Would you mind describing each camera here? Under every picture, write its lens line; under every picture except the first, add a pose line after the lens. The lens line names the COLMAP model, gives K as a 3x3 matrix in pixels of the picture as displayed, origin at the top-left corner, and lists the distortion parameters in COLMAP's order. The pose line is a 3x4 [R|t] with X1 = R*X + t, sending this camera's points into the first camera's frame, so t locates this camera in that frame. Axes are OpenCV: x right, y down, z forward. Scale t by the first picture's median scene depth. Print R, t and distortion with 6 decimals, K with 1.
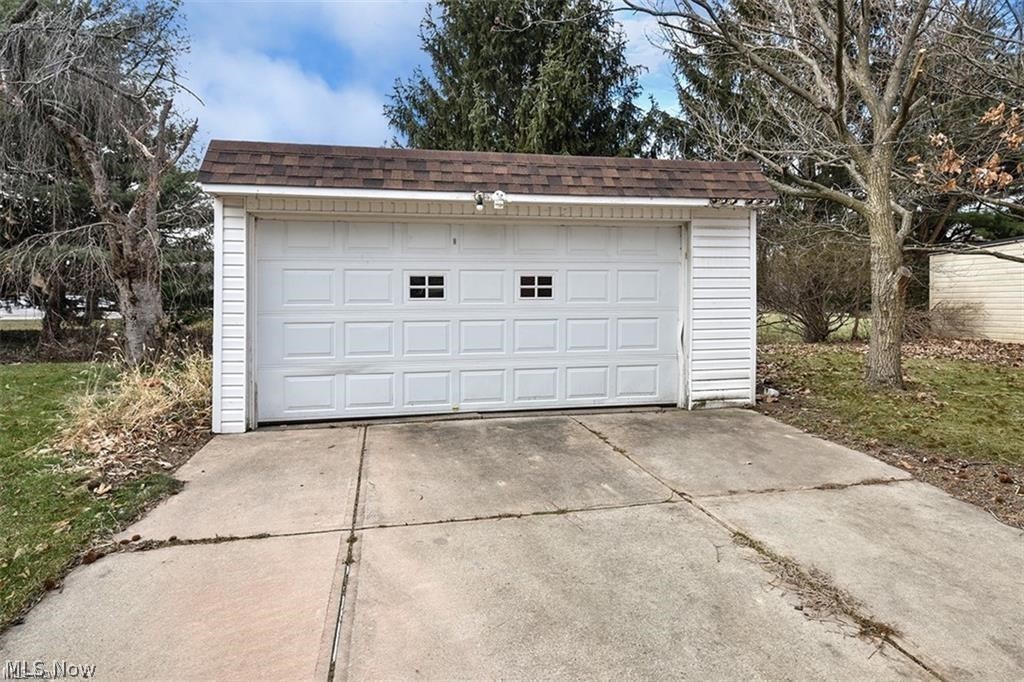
lens RADIAL K [[573.4, 0, 512.0], [0, 573.4, 341.0], [0, 0, 1]] dist [0.022948, 0.000012]
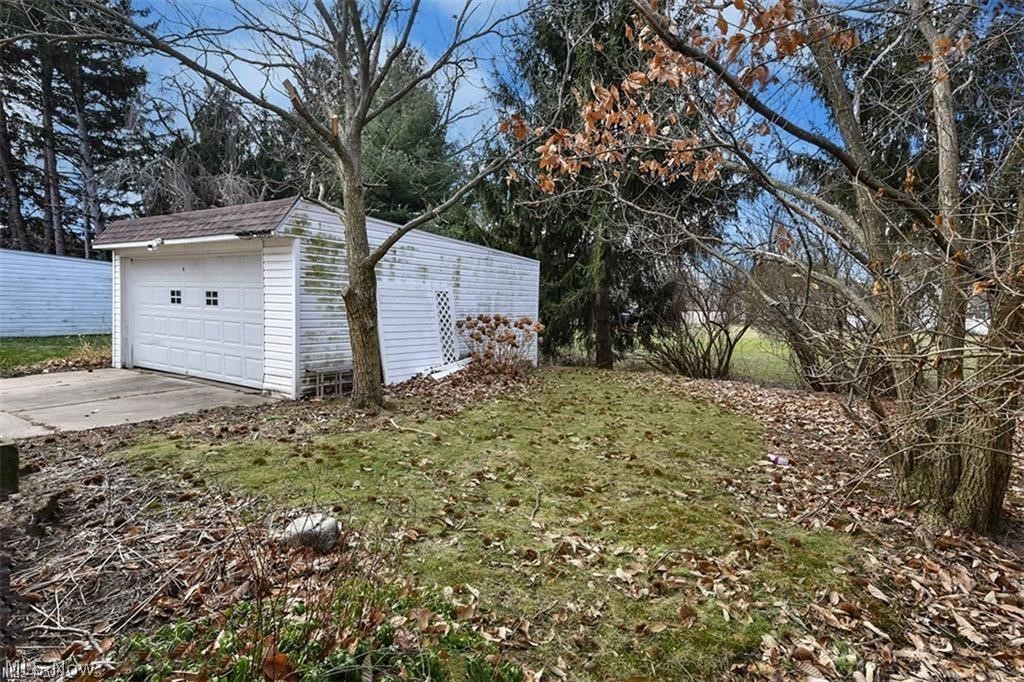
lens RADIAL K [[573.4, 0, 512.0], [0, 573.4, 341.0], [0, 0, 1]] dist [0.022948, 0.000012]
pose [[0.677799, 0.072095, -0.731704, 1.747629], [-0.086810, 0.996067, 0.017728, -0.081179], [0.730105, 0.051504, 0.681392, 0.573965]]
